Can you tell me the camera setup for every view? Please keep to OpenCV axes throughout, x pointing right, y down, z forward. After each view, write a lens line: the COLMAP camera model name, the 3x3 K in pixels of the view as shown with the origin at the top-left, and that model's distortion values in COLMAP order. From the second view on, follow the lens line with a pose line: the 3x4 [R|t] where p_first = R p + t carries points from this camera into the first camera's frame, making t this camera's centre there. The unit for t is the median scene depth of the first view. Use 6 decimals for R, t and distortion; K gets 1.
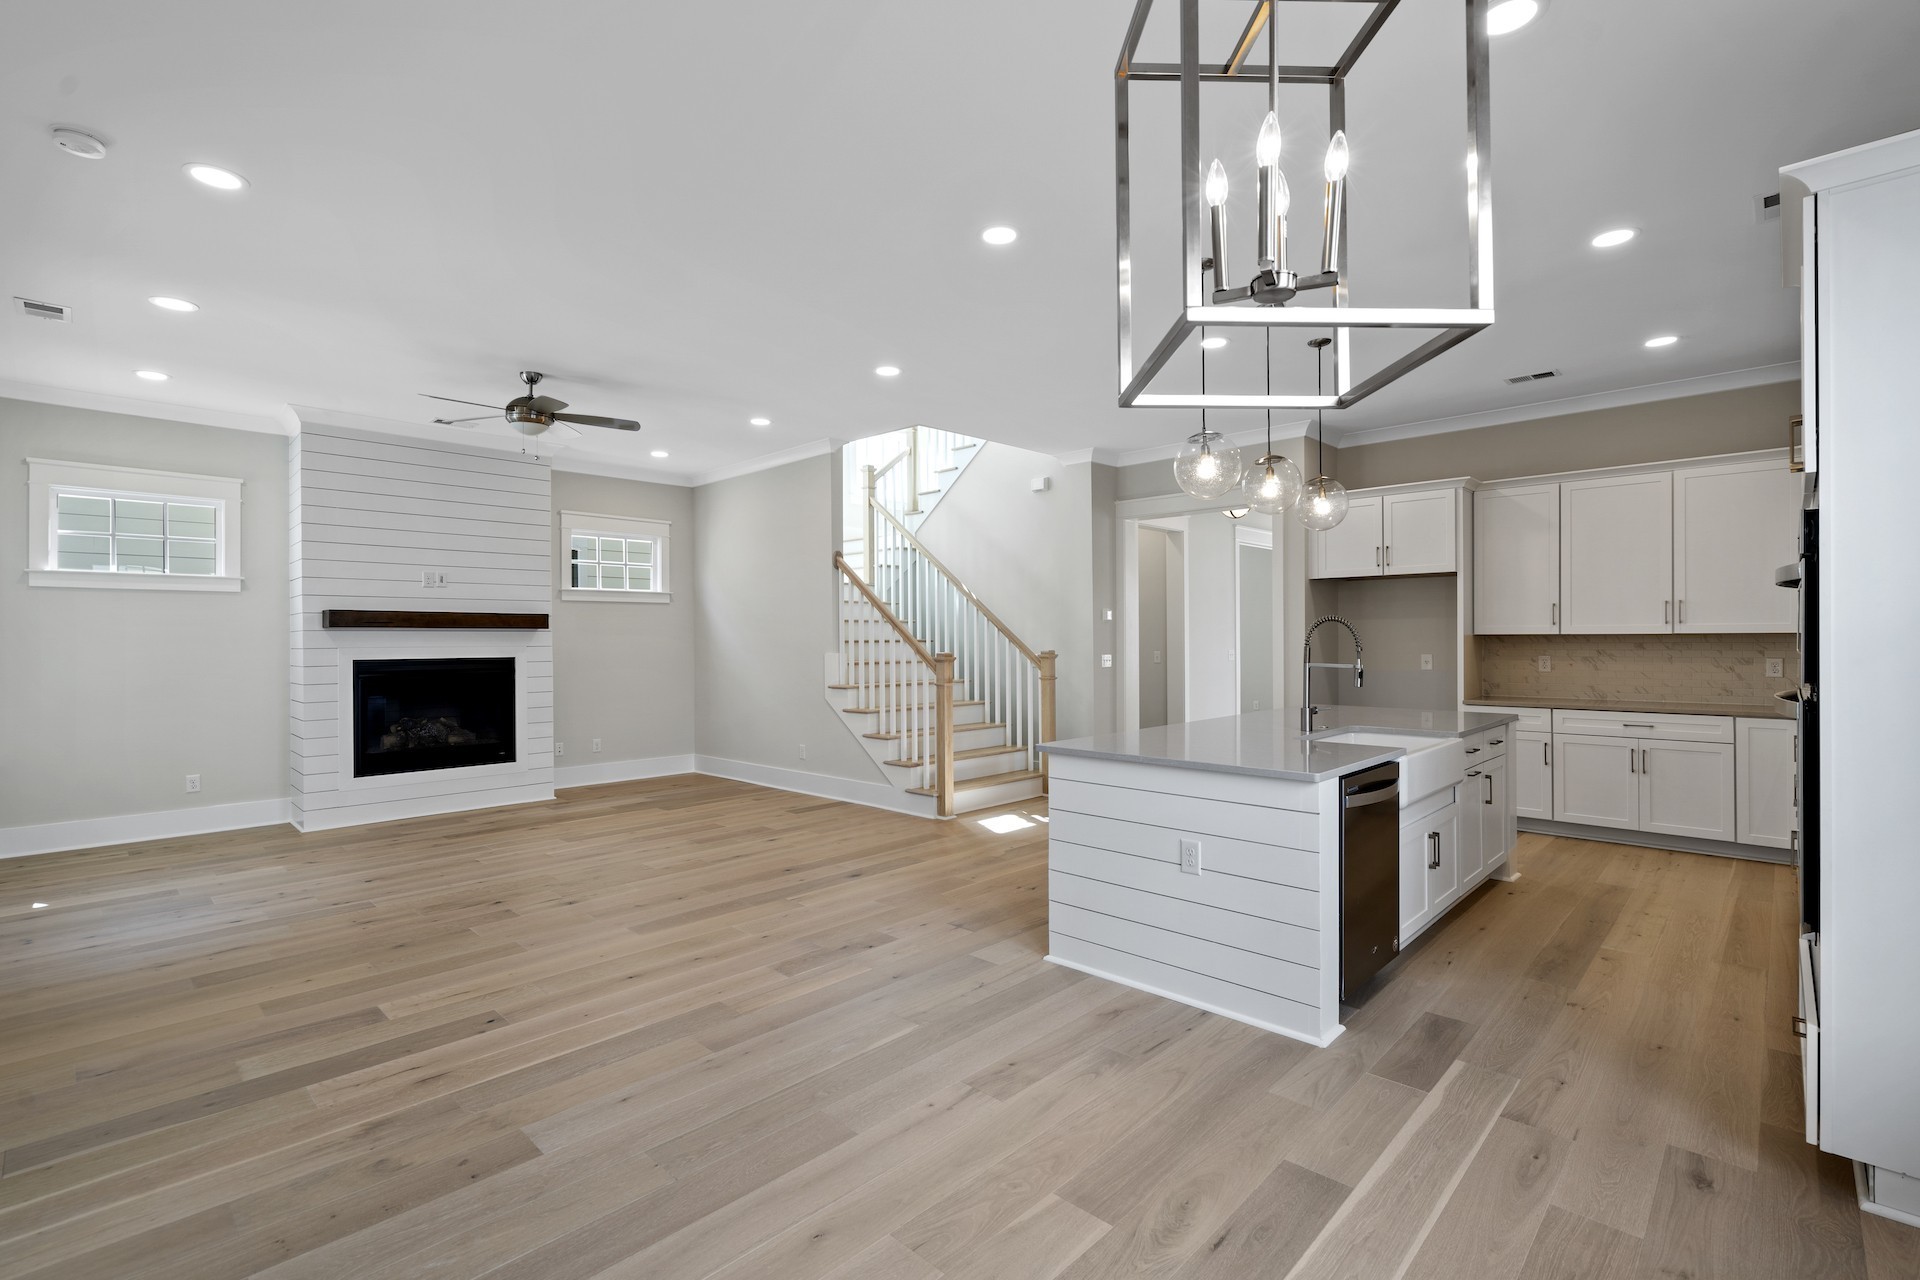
lens RADIAL K [[866.0, 0, 961.1], [0, 866.0, 637.6], [0, 0, 1]] dist [-0.001277, 0.000237]
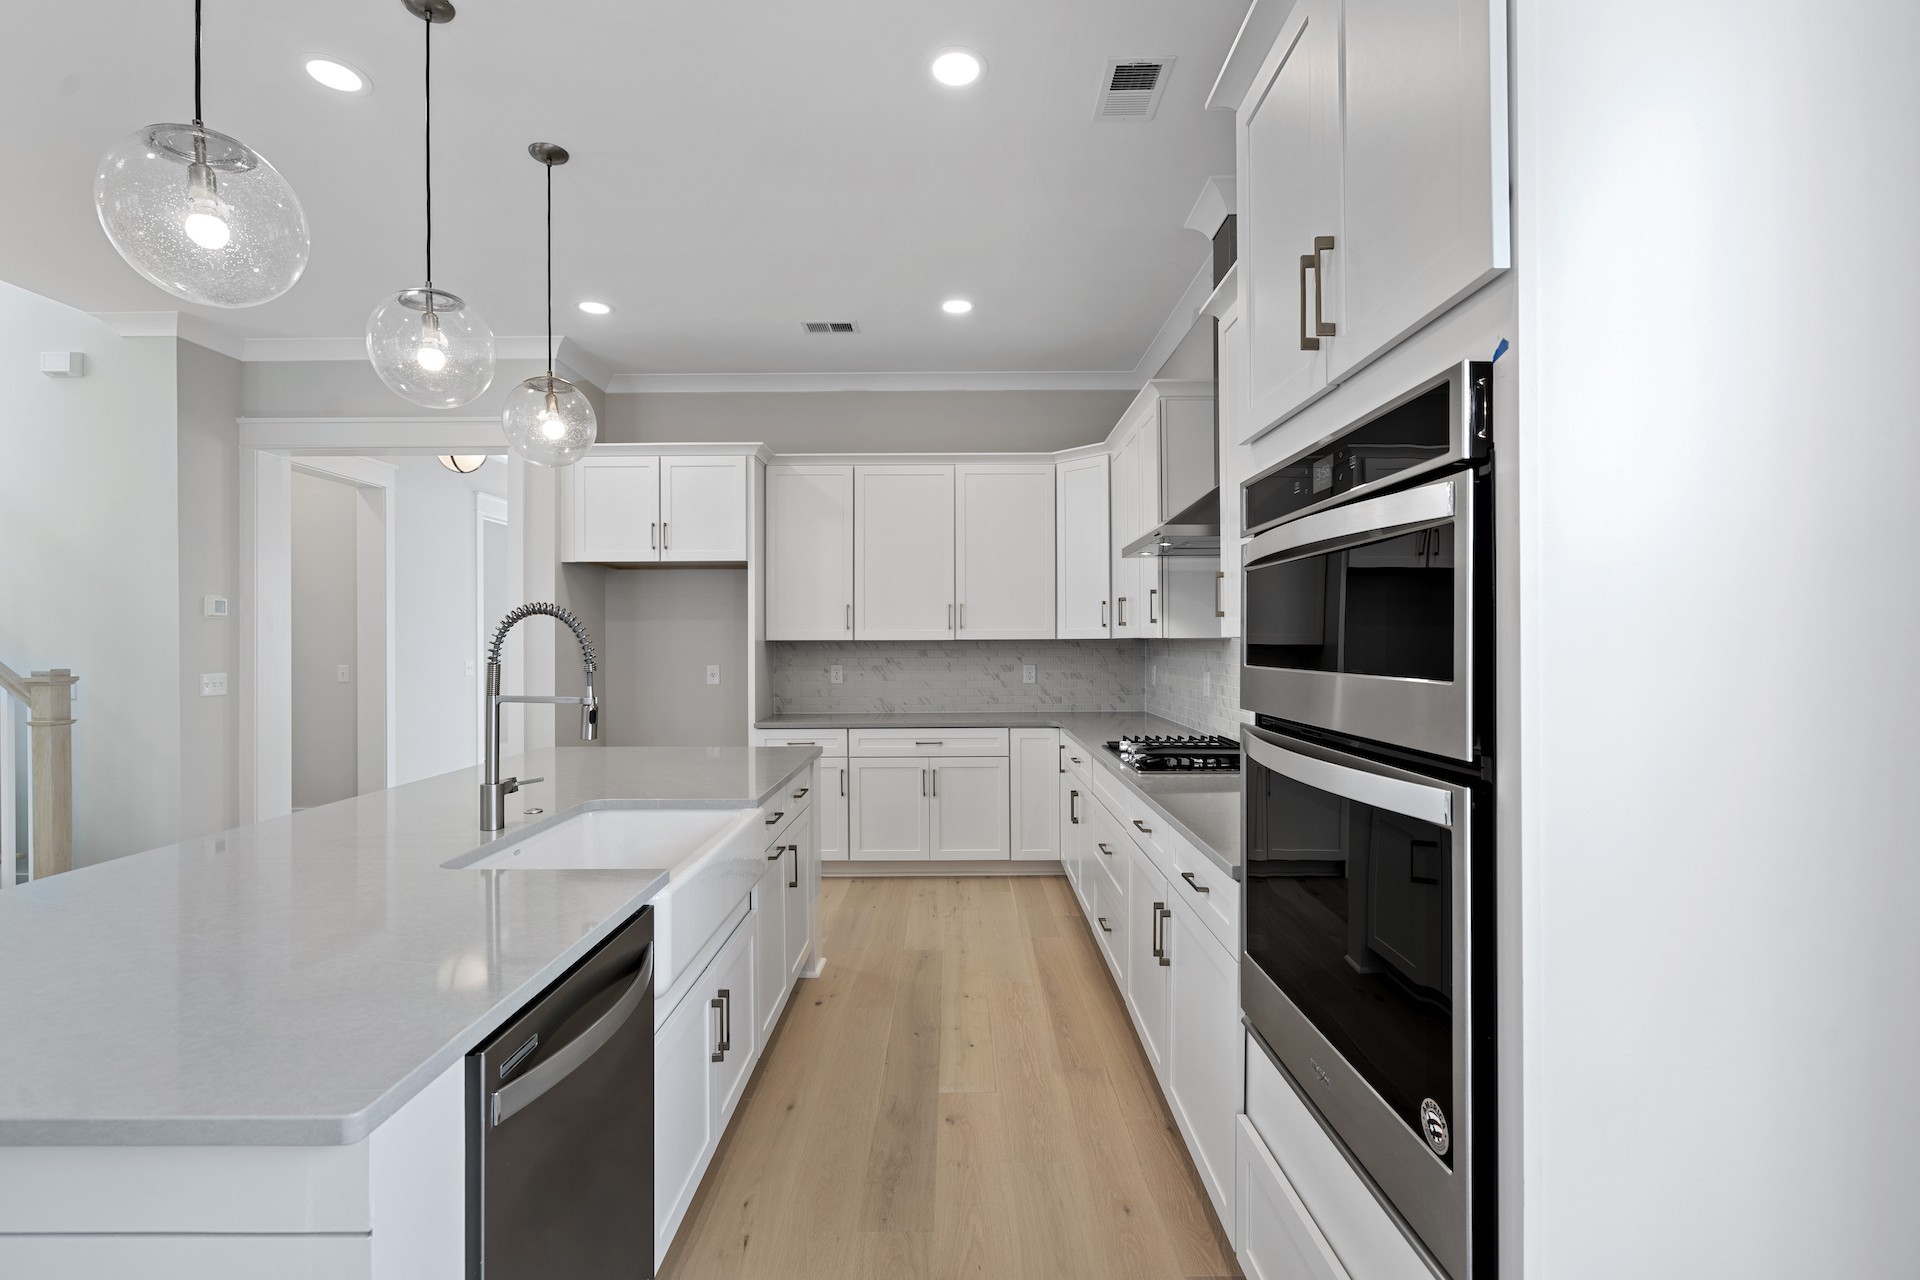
lens RADIAL K [[866.0, 0, 955.0], [0, 866.0, 637.9], [0, 0, 1]] dist [-0.001277, 0.000237]
pose [[0.722950, 0.004021, 0.690888, 0.175518], [0.000449, 0.999980, -0.006289, -0.000848], [-0.690900, 0.004857, 0.722934, 0.319792]]
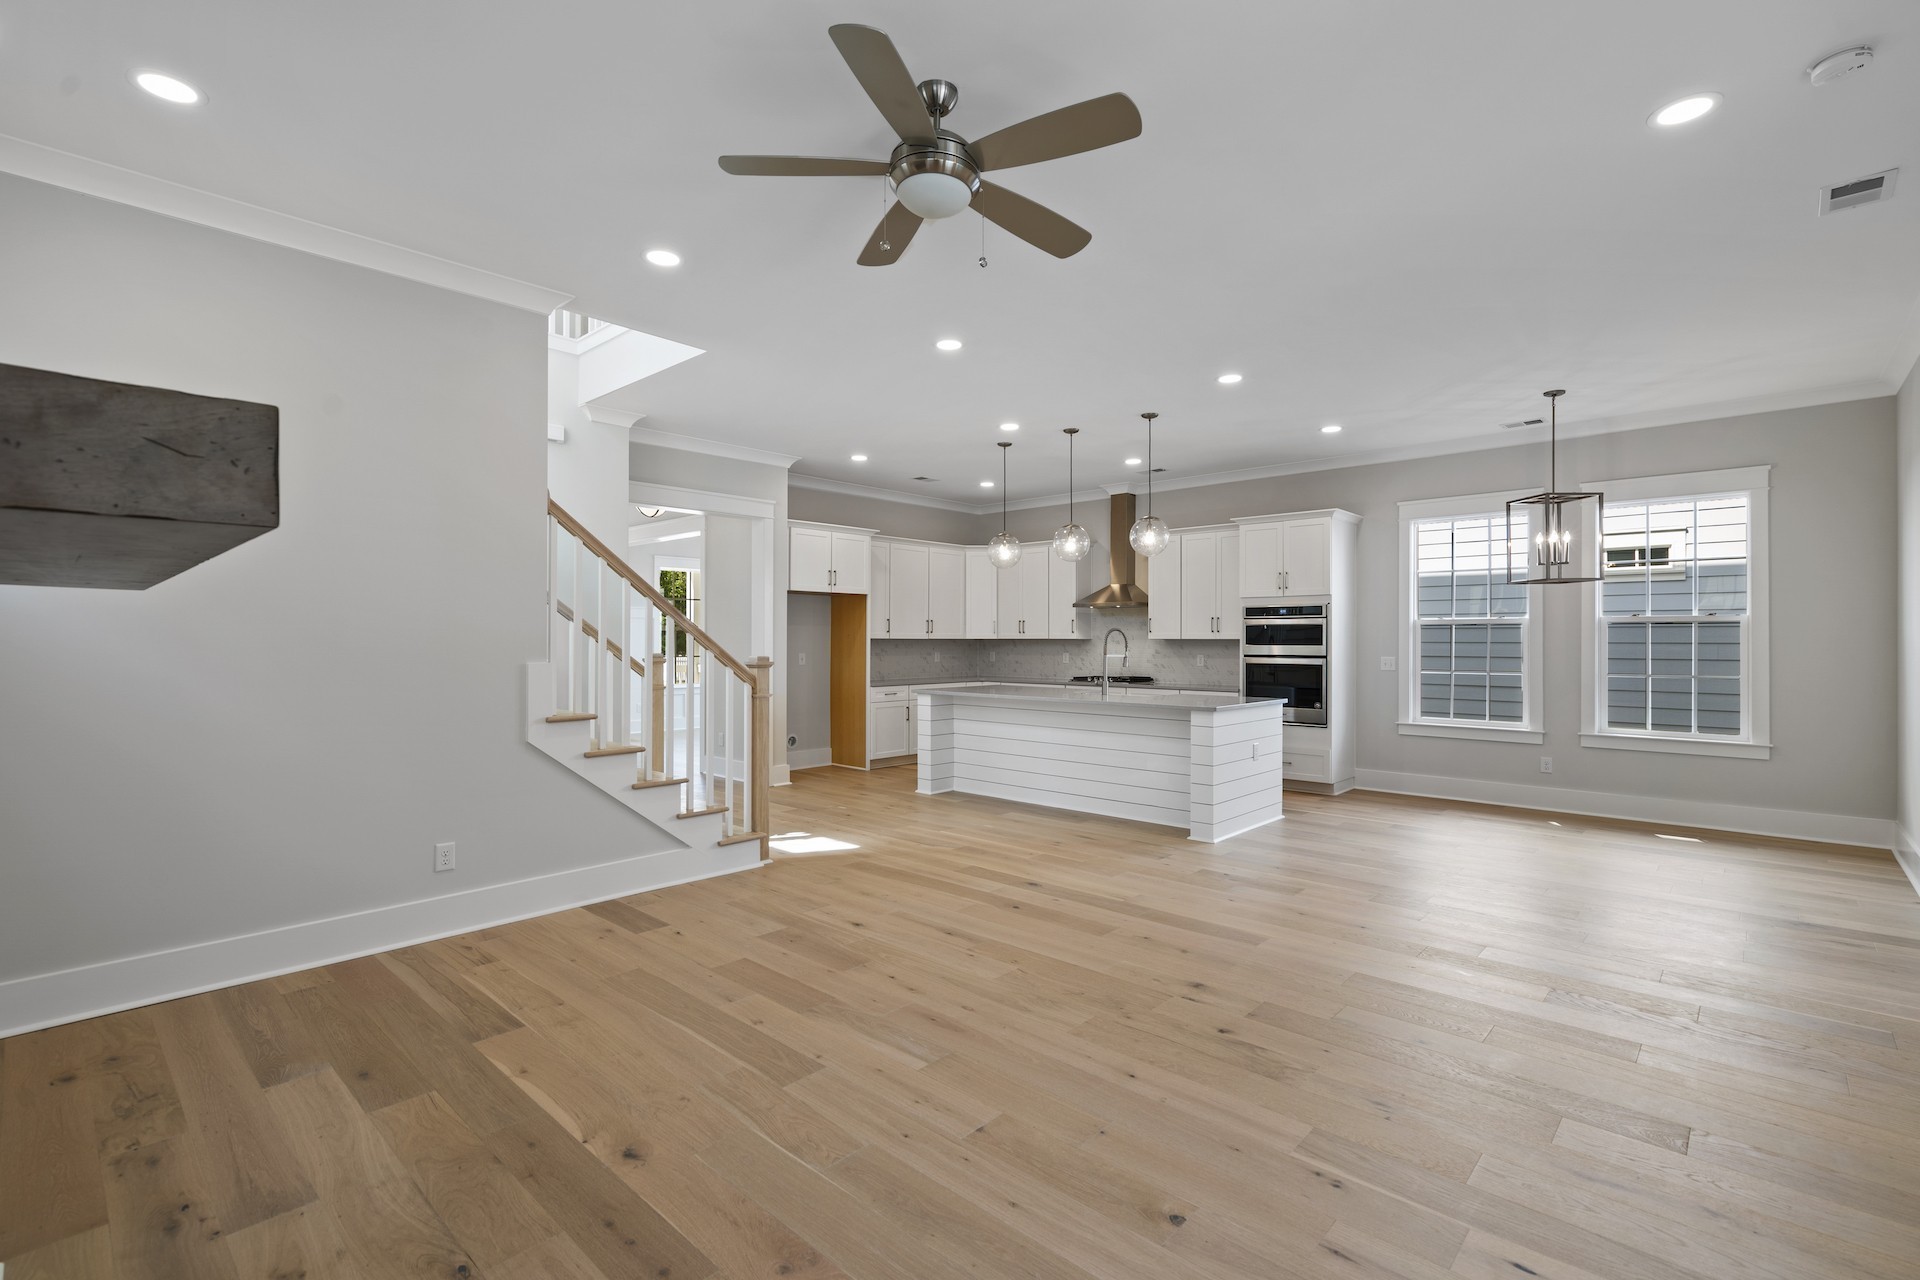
lens RADIAL K [[866.0, 0, 954.8], [0, 866.0, 636.4], [0, 0, 1]] dist [-0.001277, 0.000237]
pose [[-0.009950, 0.011289, 0.999887, -0.931056], [-0.002797, 0.999932, -0.011318, 0.009762], [-0.999947, -0.002909, -0.009917, 0.942669]]
